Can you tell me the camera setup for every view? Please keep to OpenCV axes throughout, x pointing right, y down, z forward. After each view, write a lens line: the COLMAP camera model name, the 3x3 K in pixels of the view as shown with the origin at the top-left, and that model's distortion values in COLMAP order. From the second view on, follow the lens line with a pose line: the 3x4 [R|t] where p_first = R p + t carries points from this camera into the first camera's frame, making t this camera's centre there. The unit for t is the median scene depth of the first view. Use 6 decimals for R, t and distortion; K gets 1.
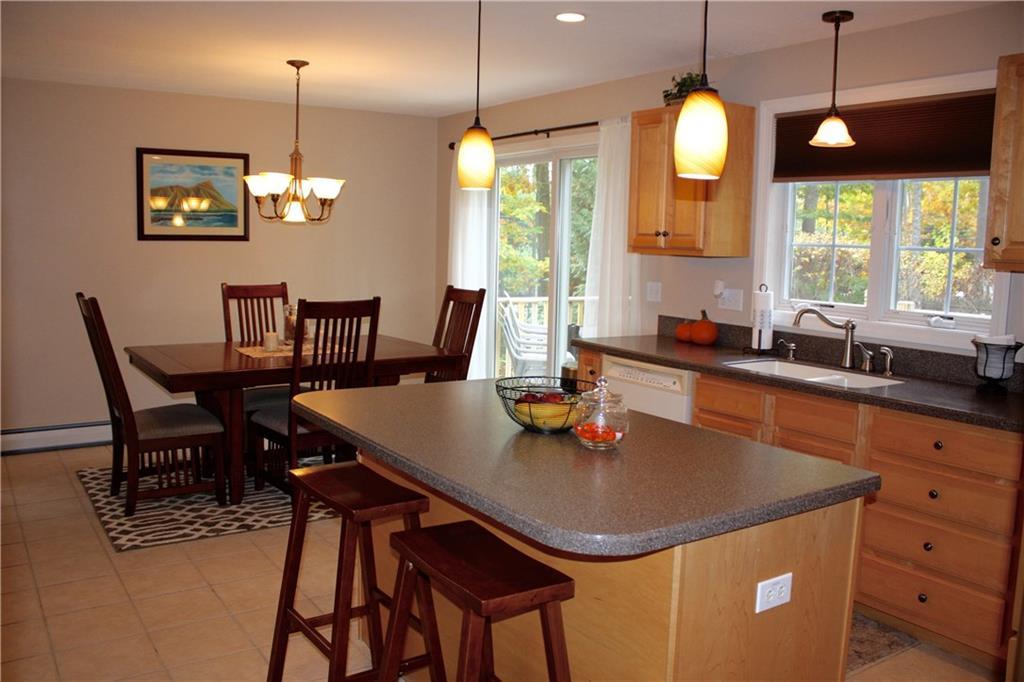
lens RADIAL K [[858.1, 0, 512.0], [0, 858.1, 341.0], [0, 0, 1]] dist [-0.155289, 0.117130]
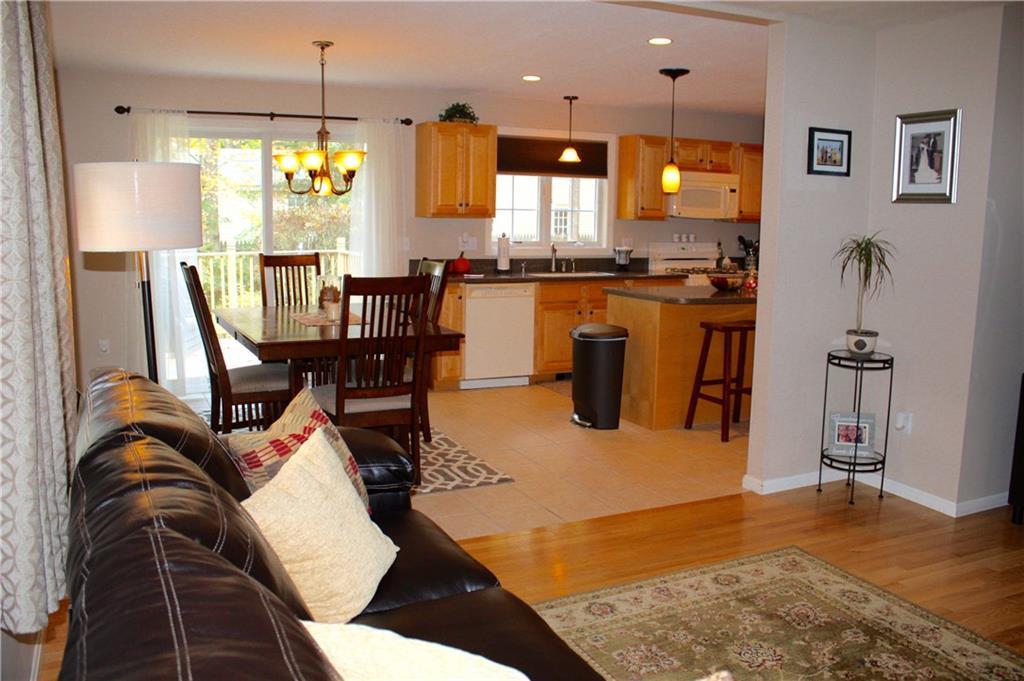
lens RADIAL K [[858.1, 0, 512.0], [0, 858.1, 340.5], [0, 0, 1]] dist [-0.155289, 0.117130]
pose [[0.169627, -0.170099, 0.970718, -1.604851], [0.107445, 0.982312, 0.153355, -0.129836], [-0.979634, 0.078285, 0.184902, 0.746566]]
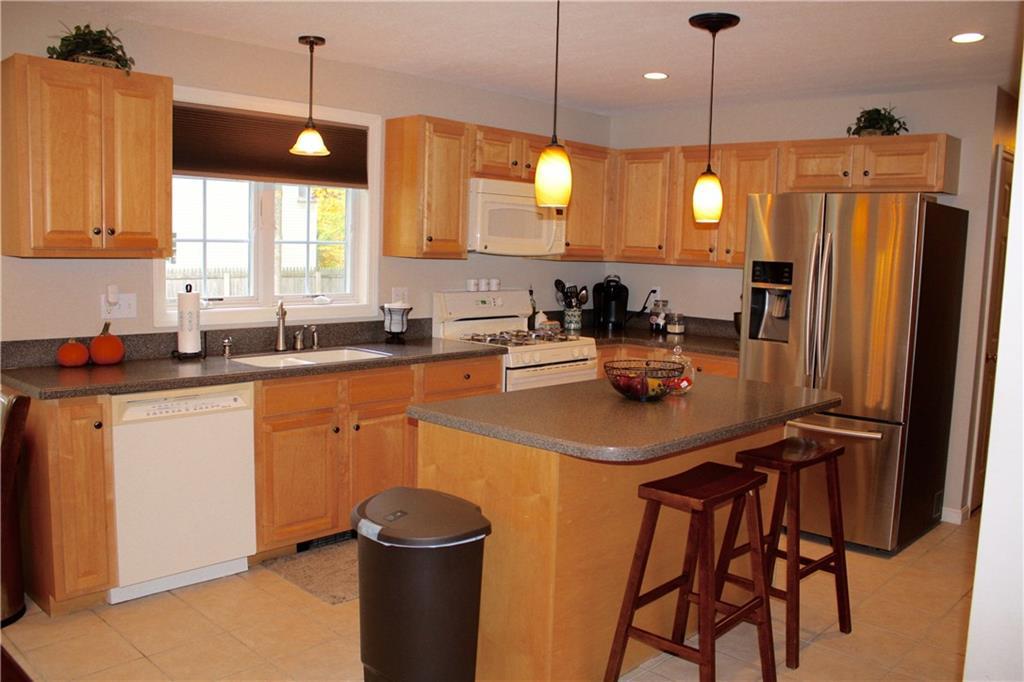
lens RADIAL K [[858.1, 0, 512.0], [0, 858.1, 341.0], [0, 0, 1]] dist [-0.155289, 0.117130]
pose [[-0.183349, -0.140829, 0.972908, -0.757030], [0.085038, 0.983703, 0.158417, -0.134529], [-0.979363, 0.111780, -0.168385, 0.899520]]
